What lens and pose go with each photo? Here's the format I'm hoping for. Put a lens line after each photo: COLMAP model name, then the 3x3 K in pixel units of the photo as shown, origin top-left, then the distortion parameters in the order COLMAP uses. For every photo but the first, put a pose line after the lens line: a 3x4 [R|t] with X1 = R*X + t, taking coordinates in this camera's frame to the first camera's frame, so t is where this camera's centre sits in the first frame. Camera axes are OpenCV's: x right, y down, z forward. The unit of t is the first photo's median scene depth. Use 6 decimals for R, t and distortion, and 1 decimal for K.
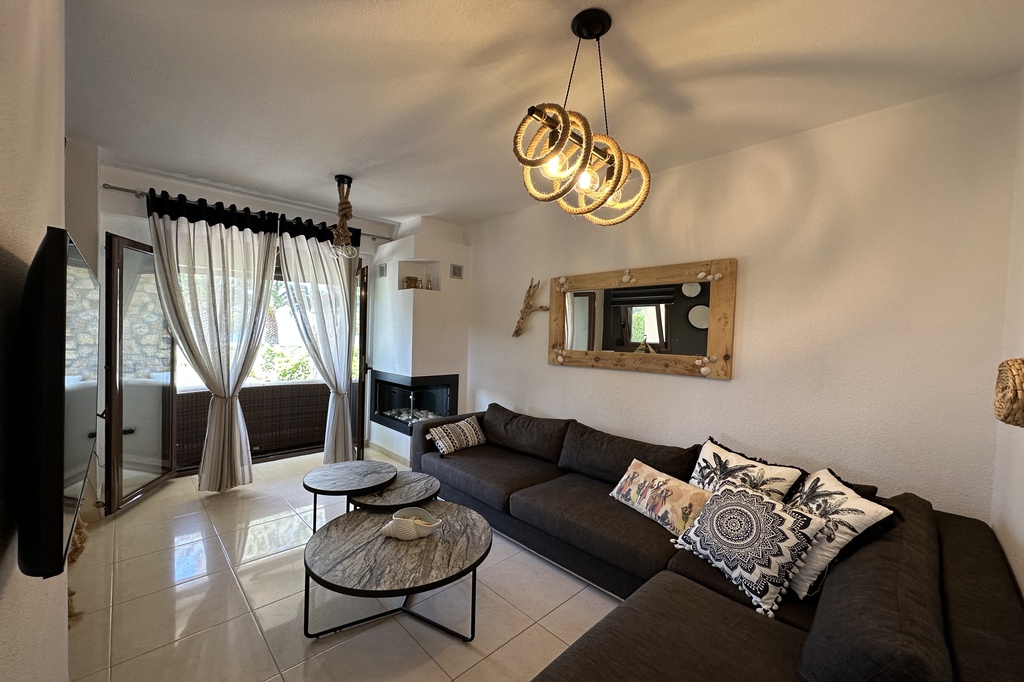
lens RADIAL K [[424.1, 0, 509.2], [0, 424.1, 312.7], [0, 0, 1]] dist [-0.002234, 0.000064]
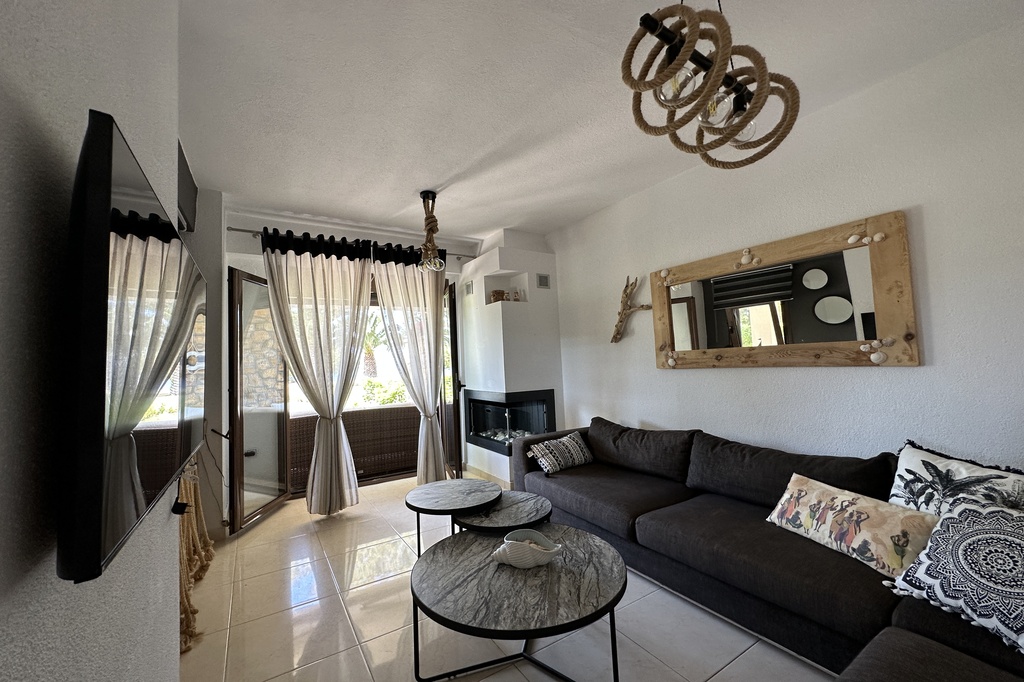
lens RADIAL K [[411.5, 0, 500.2], [0, 411.5, 309.2], [0, 0, 1]] dist [-0.004609, 0.001472]
pose [[0.976336, -0.086290, -0.198298, -0.060062], [0.068241, 0.993027, -0.096129, 0.074835], [0.205211, 0.080323, 0.975416, 0.113439]]
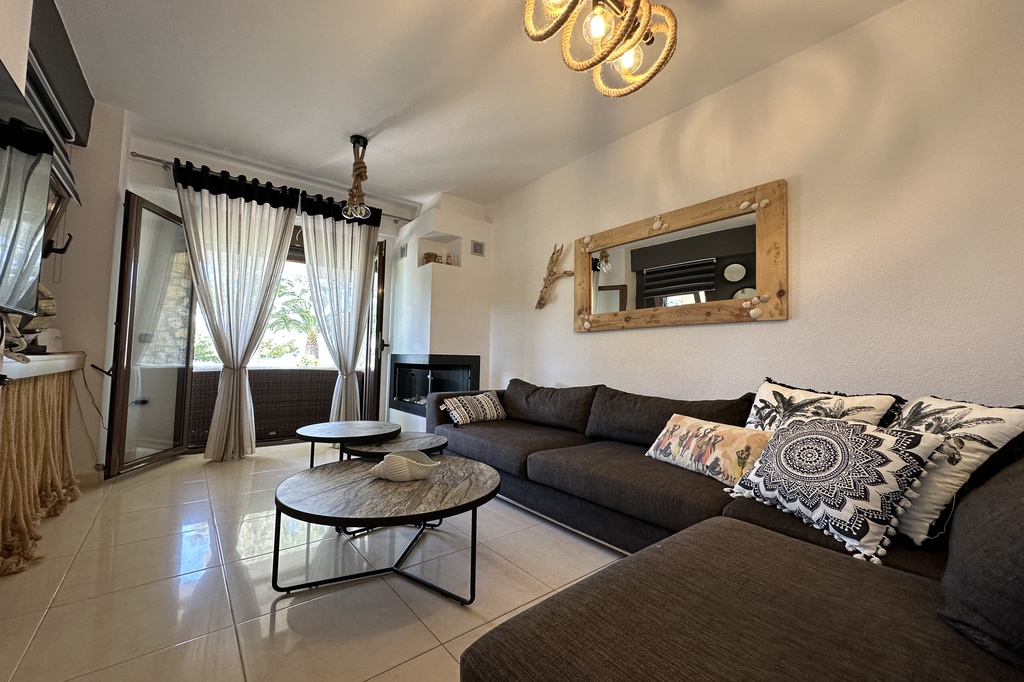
lens RADIAL K [[411.5, 0, 511.4], [0, 411.5, 320.9], [0, 0, 1]] dist [-0.004609, 0.001472]
pose [[0.996385, -0.015603, -0.083506, 0.042203], [0.008626, 0.996489, -0.083274, 0.220054], [0.084512, 0.082252, 0.993022, 0.138860]]
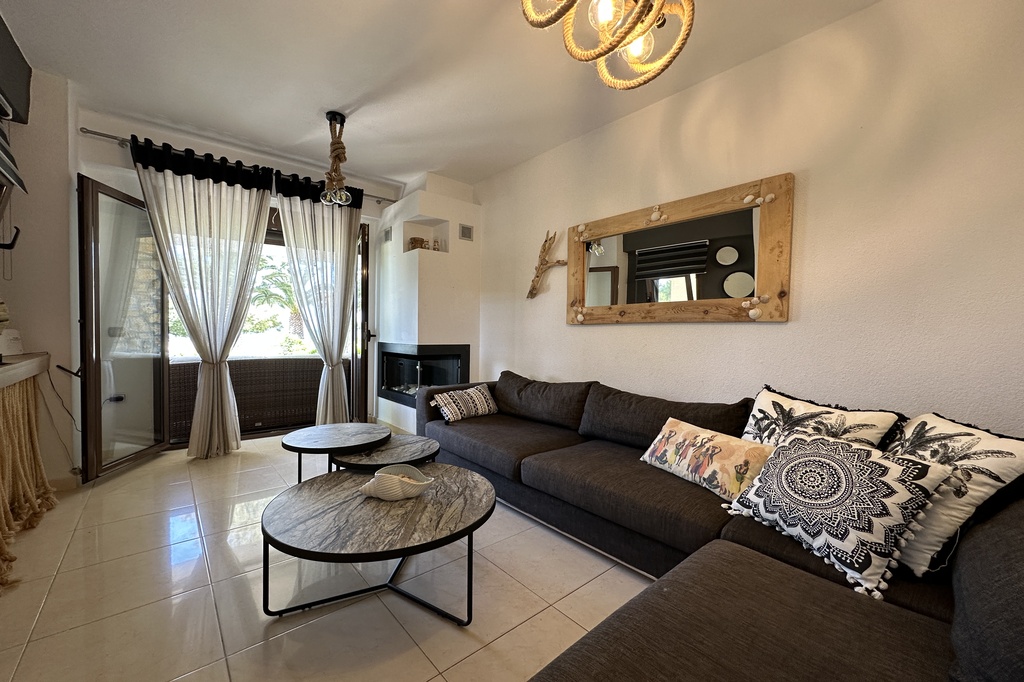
lens RADIAL K [[411.5, 0, 510.8], [0, 411.5, 324.0], [0, 0, 1]] dist [-0.004609, 0.001472]
pose [[0.998477, -0.012612, -0.053709, 0.027617], [0.012849, 0.999909, 0.004073, 0.149866], [0.053652, -0.004757, 0.998548, 0.171098]]
